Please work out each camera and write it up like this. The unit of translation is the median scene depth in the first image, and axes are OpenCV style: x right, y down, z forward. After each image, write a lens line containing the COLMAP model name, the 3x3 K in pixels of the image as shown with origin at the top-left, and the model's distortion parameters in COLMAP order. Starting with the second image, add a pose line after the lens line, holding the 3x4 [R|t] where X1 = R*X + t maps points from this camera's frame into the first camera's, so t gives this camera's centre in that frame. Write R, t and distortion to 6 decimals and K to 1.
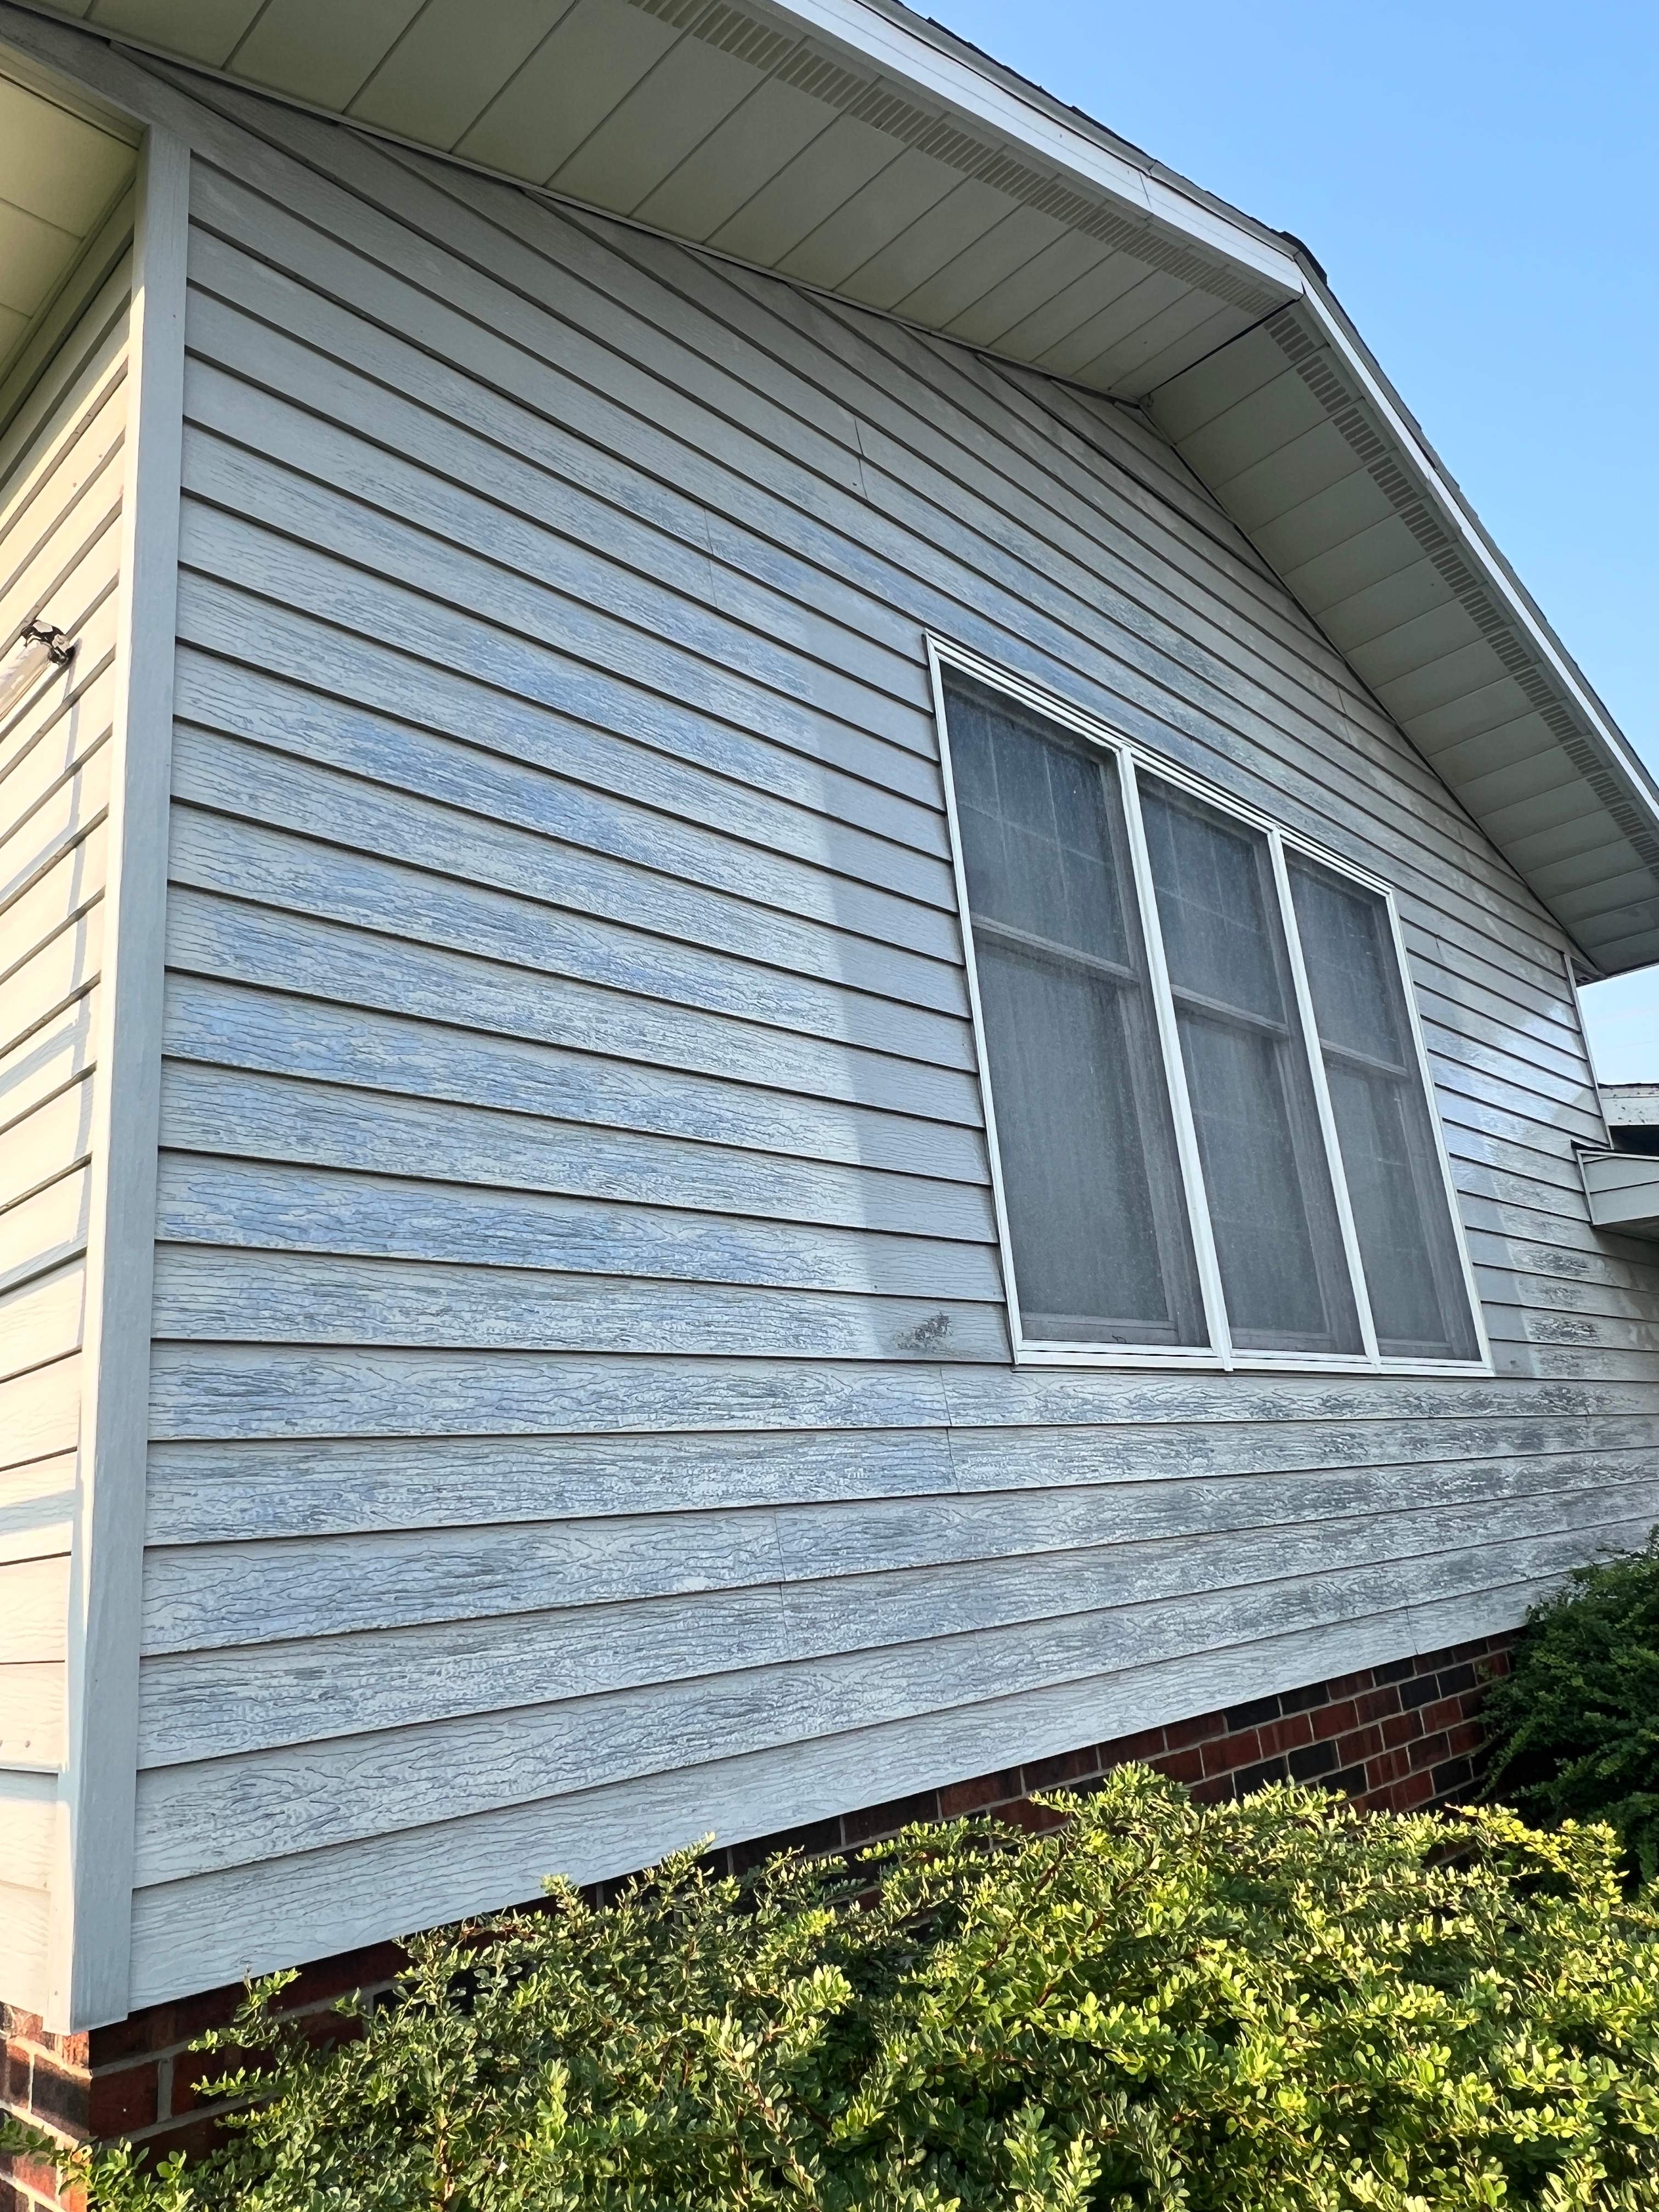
lens RADIAL K [[1514.7, 0, 827.9], [0, 1514.7, 1105.9], [0, 0, 1]] dist [0.013444, -0.009318]
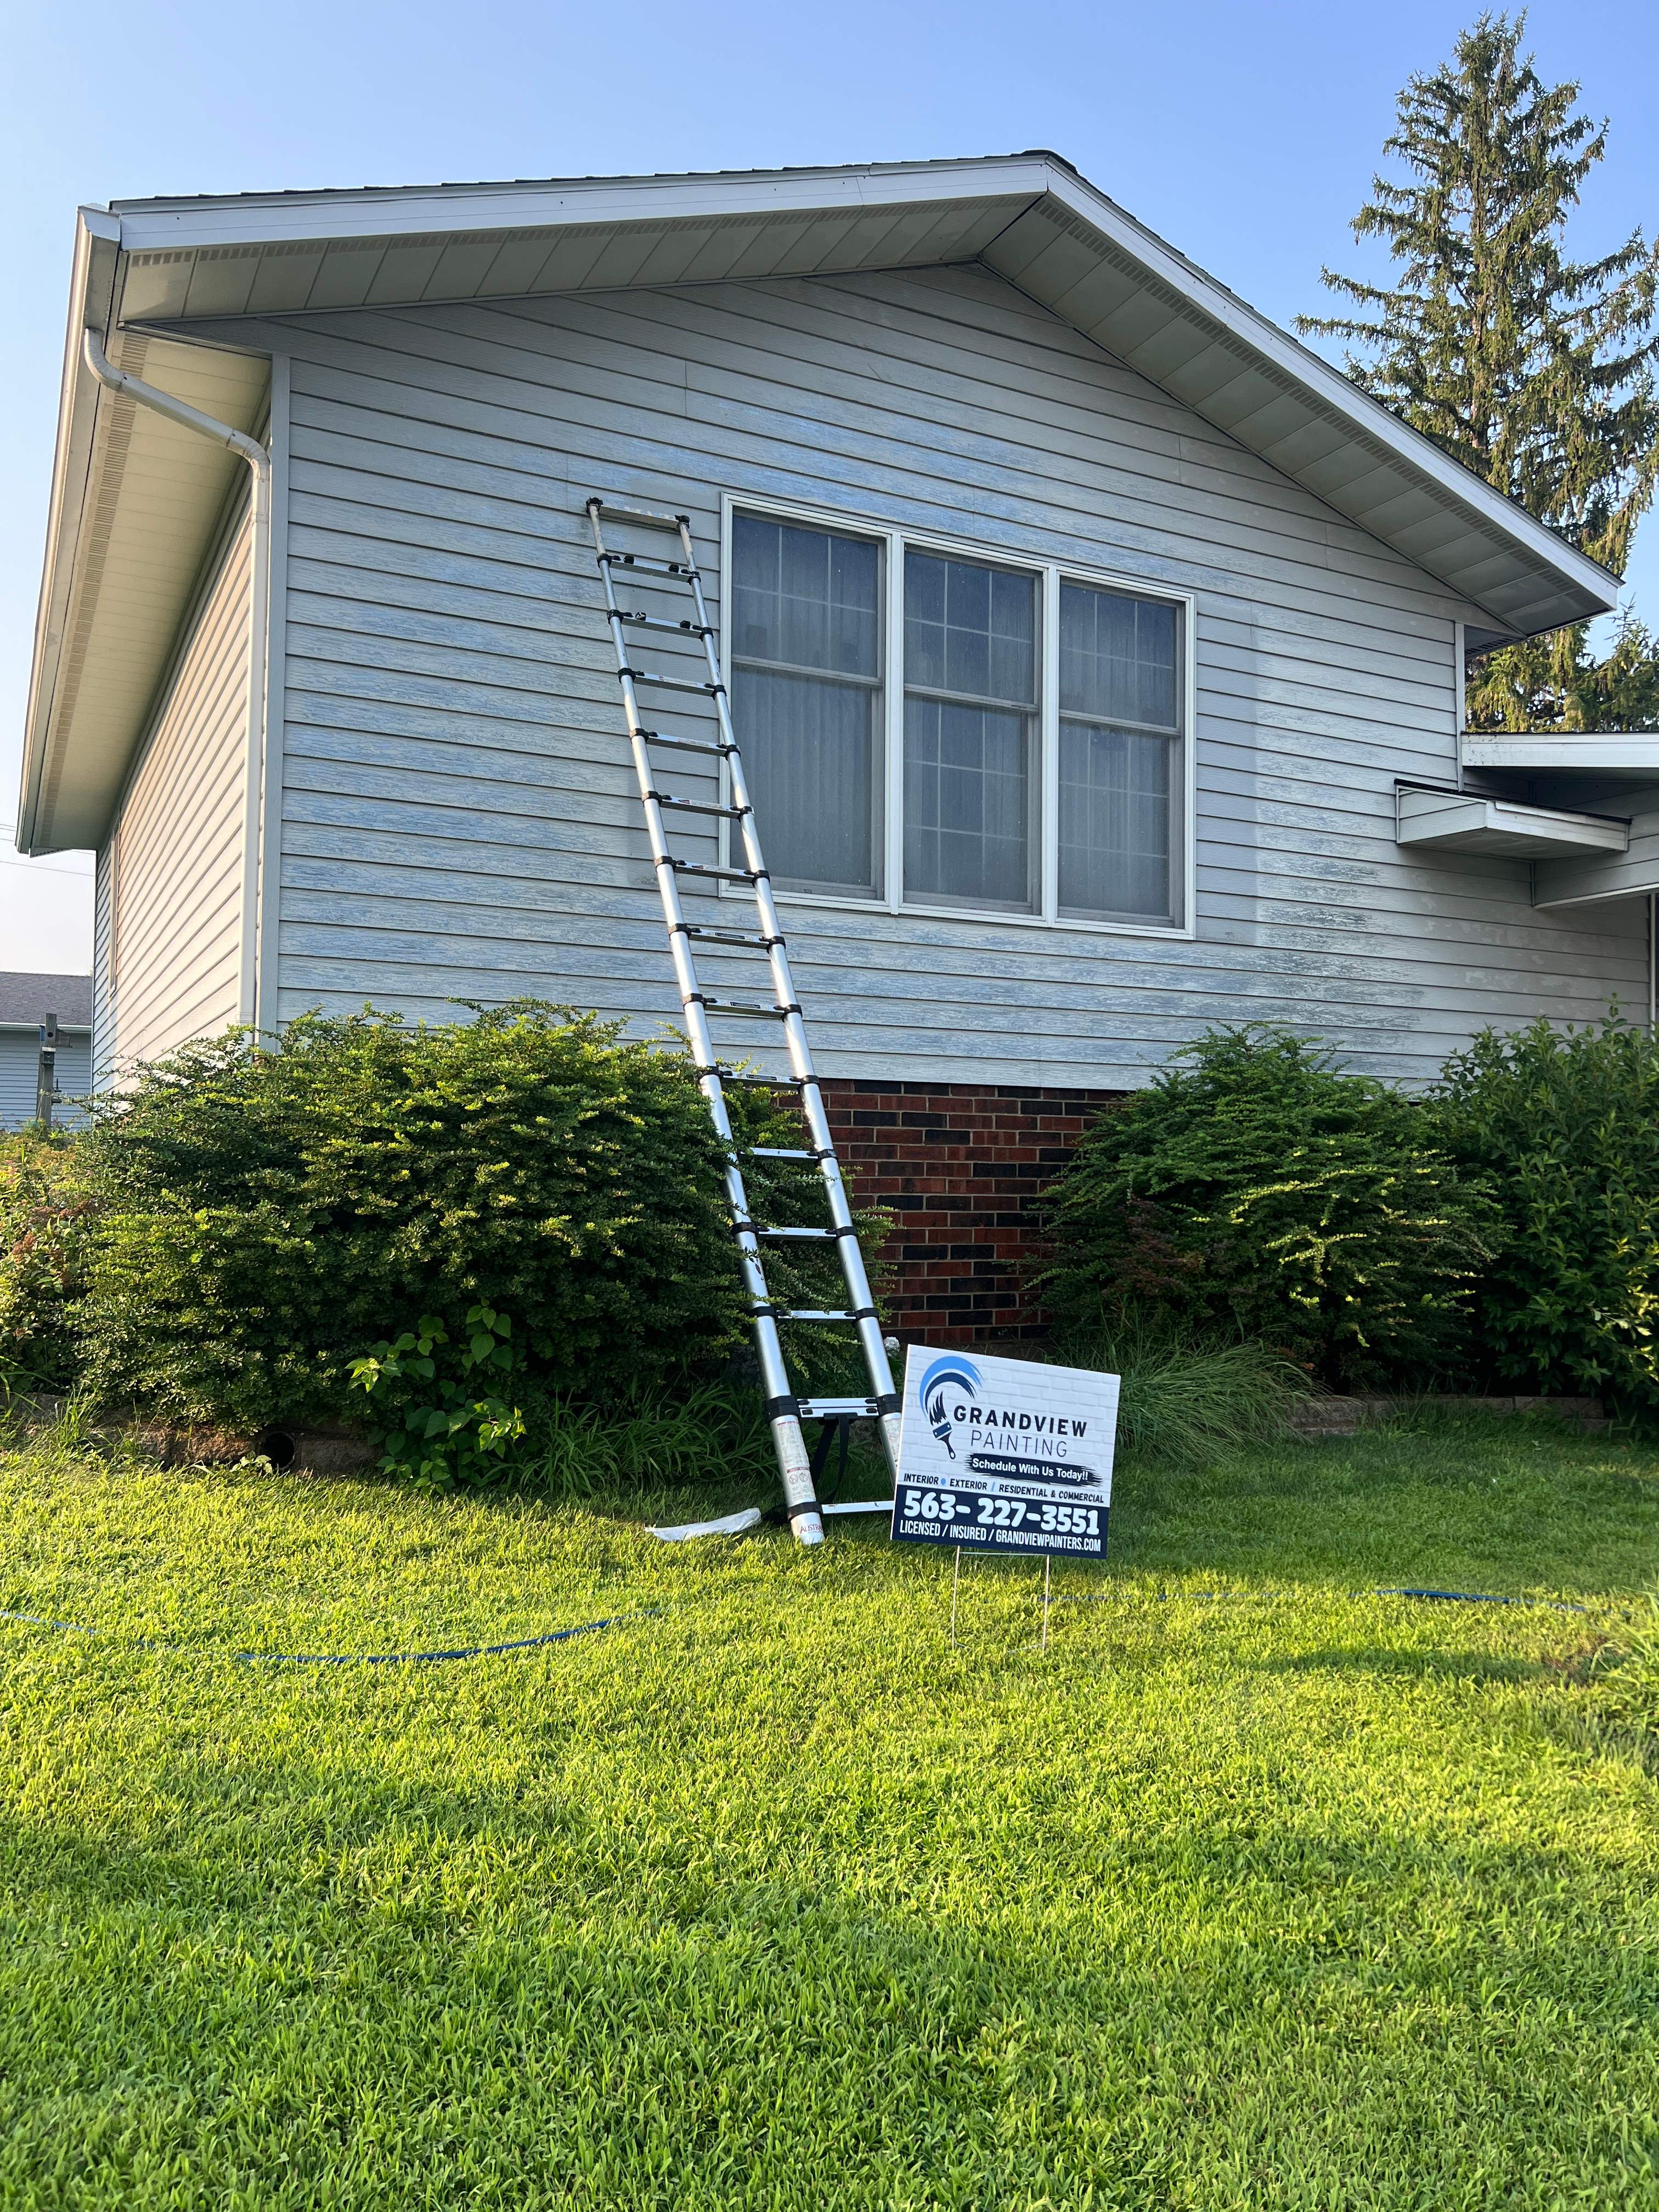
lens RADIAL K [[1649.0, 0, 838.0], [0, 1649.0, 1106.2], [0, 0, 1]] dist [0.039380, -0.046084]
pose [[0.946387, 0.078330, -0.313393, 1.176992], [-0.001513, 0.971220, 0.238178, -0.099903], [0.323030, -0.224935, 0.919269, -1.249398]]
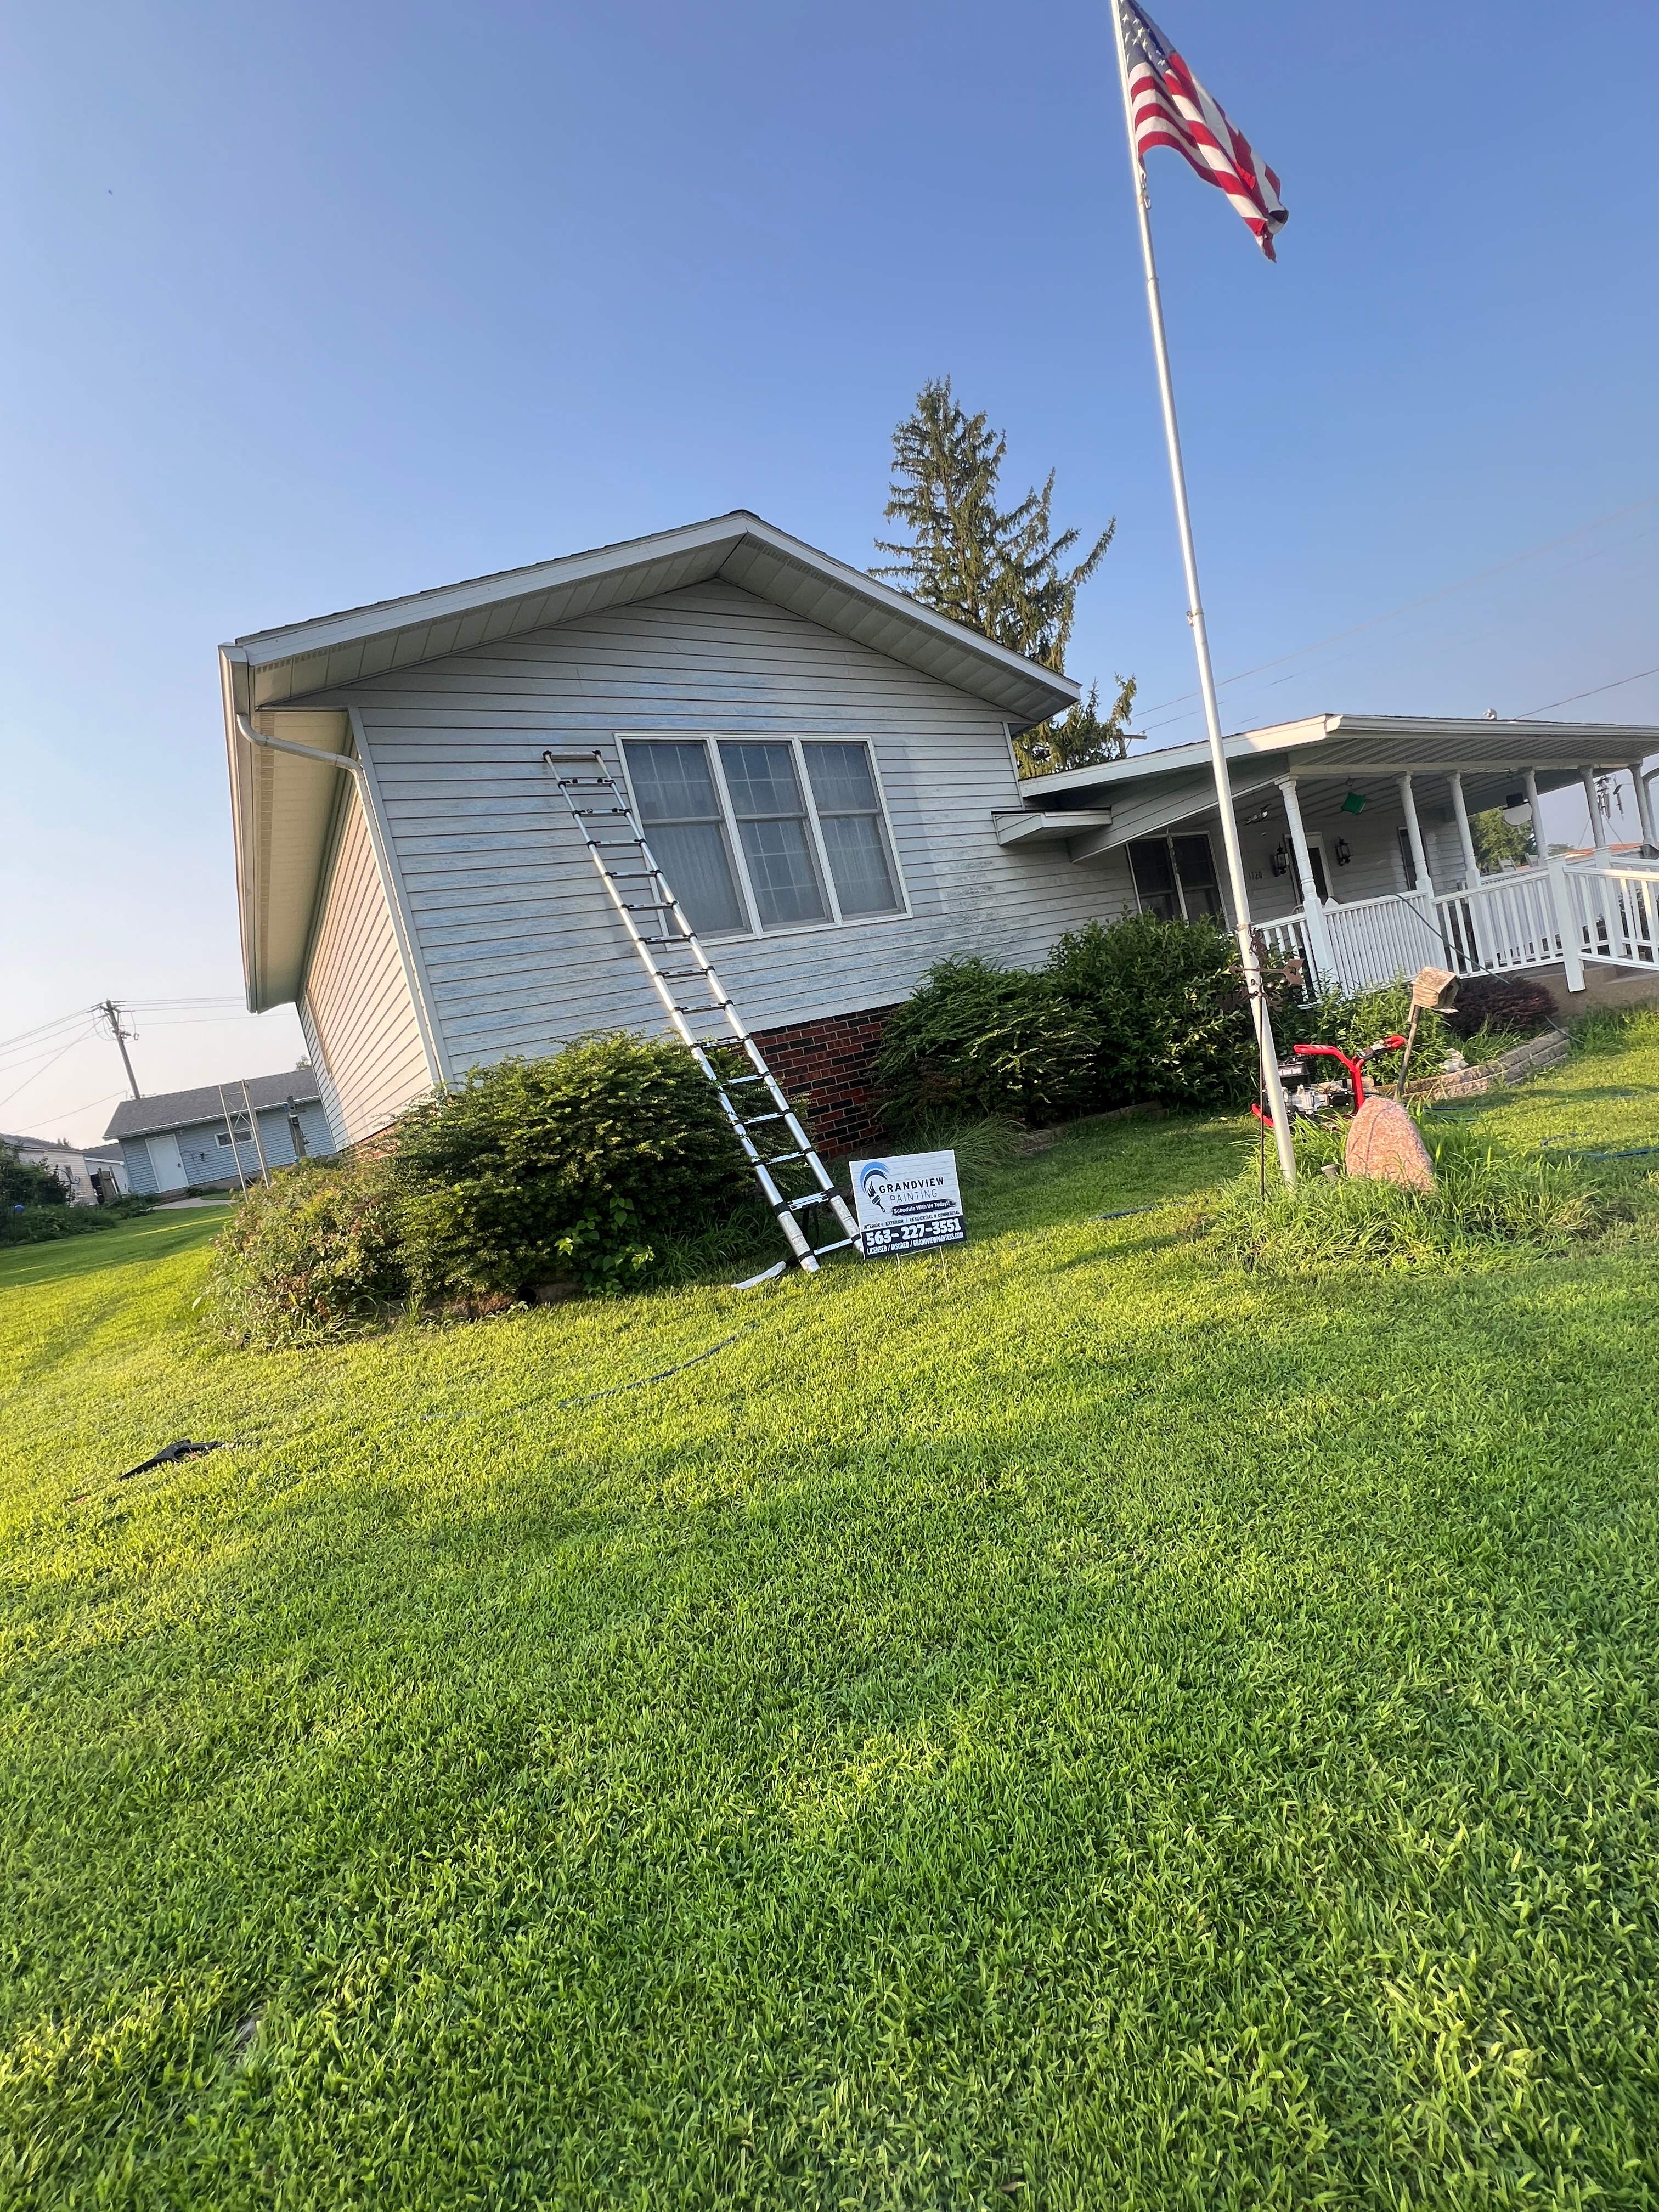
lens RADIAL K [[878.1, 0, 822.7], [0, 878.1, 1101.0], [0, 0, 1]] dist [-0.002023, -0.000095]
pose [[0.968410, -0.131001, -0.212182, 1.083388], [0.196458, 0.924859, 0.325638, -0.144160], [0.153579, -0.357036, 0.921379, -1.293905]]
